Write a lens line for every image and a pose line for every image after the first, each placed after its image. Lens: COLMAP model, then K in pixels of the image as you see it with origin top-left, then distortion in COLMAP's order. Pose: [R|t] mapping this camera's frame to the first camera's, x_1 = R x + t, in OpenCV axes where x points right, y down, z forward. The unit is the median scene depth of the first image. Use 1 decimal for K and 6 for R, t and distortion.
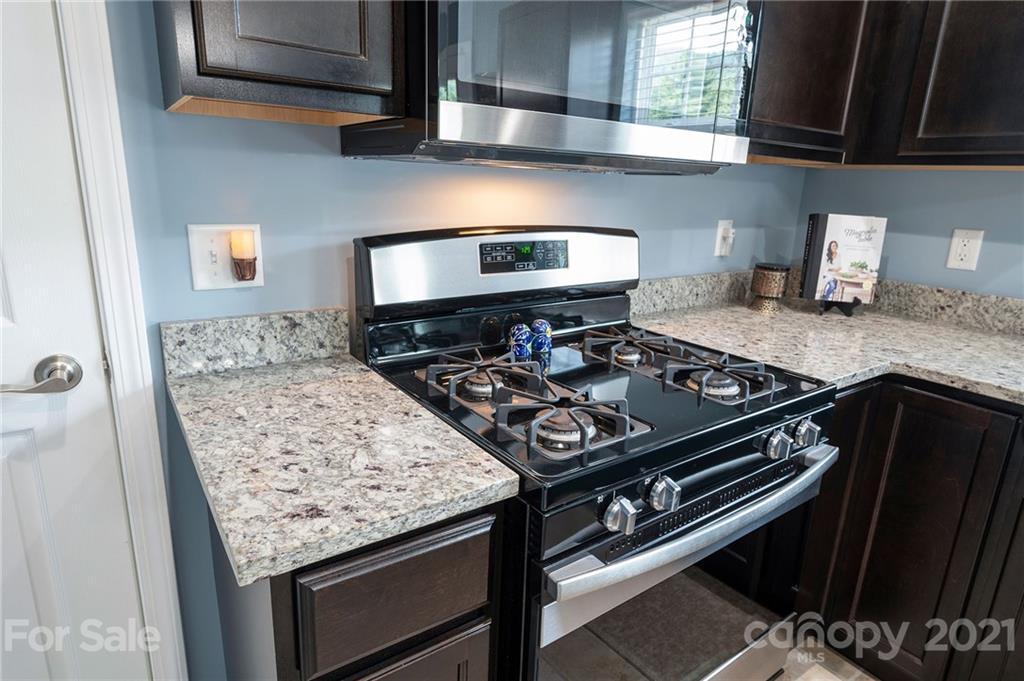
lens RADIAL K [[566.9, 0, 508.6], [0, 566.9, 337.3], [0, 0, 1]] dist [0.001552, 0.000211]
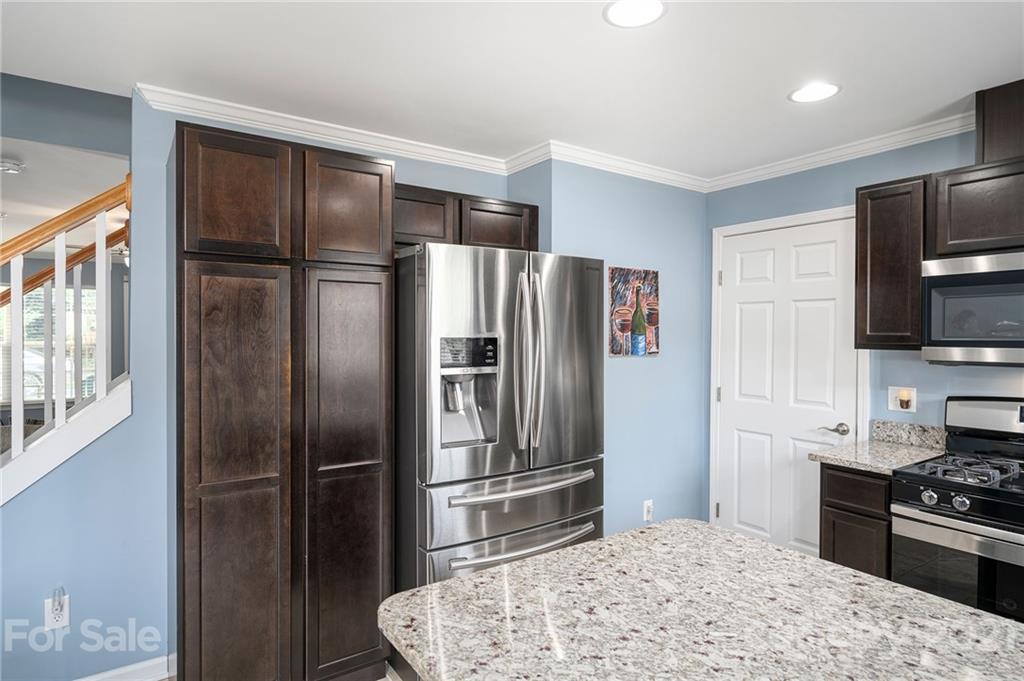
lens RADIAL K [[566.9, 0, 505.4], [0, 566.9, 345.2], [0, 0, 1]] dist [0.001552, 0.000211]
pose [[-0.013810, -0.019284, -0.999719, 2.184181], [-0.266671, 0.963672, -0.014905, 0.147632], [0.963689, 0.266390, -0.018451, -0.801083]]
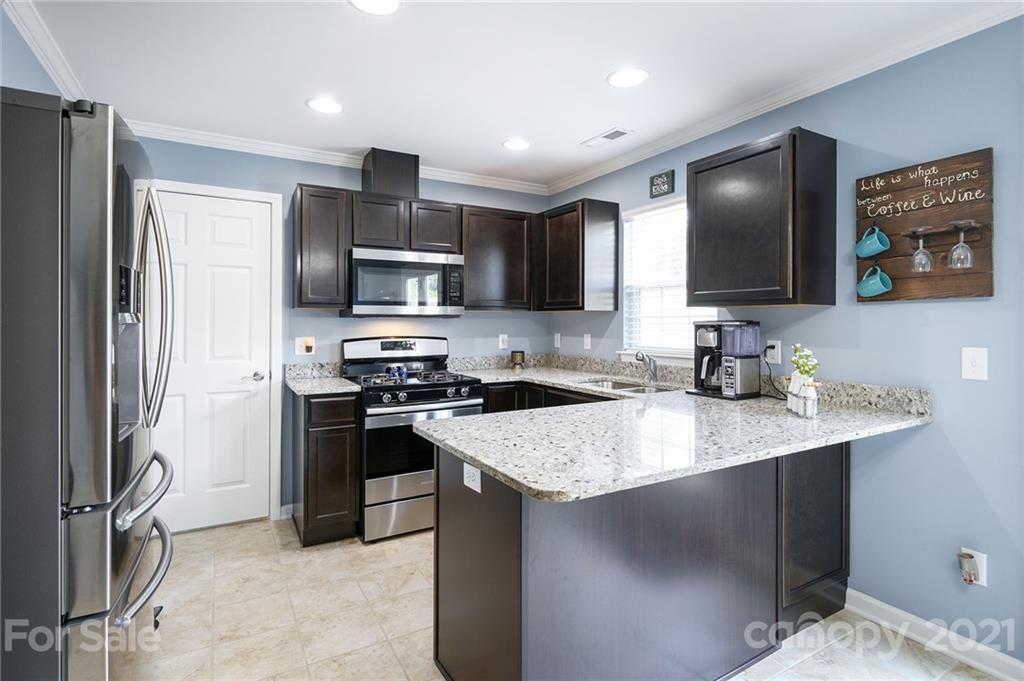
lens RADIAL K [[536.5, 0, 536.3], [0, 536.5, 323.0], [0, 0, 1]] dist [-0.004372, -0.000211]
pose [[0.996081, -0.040086, -0.078835, 1.237061], [0.017564, 0.963290, -0.267887, 0.652487], [0.086680, 0.265452, 0.960220, -2.172241]]
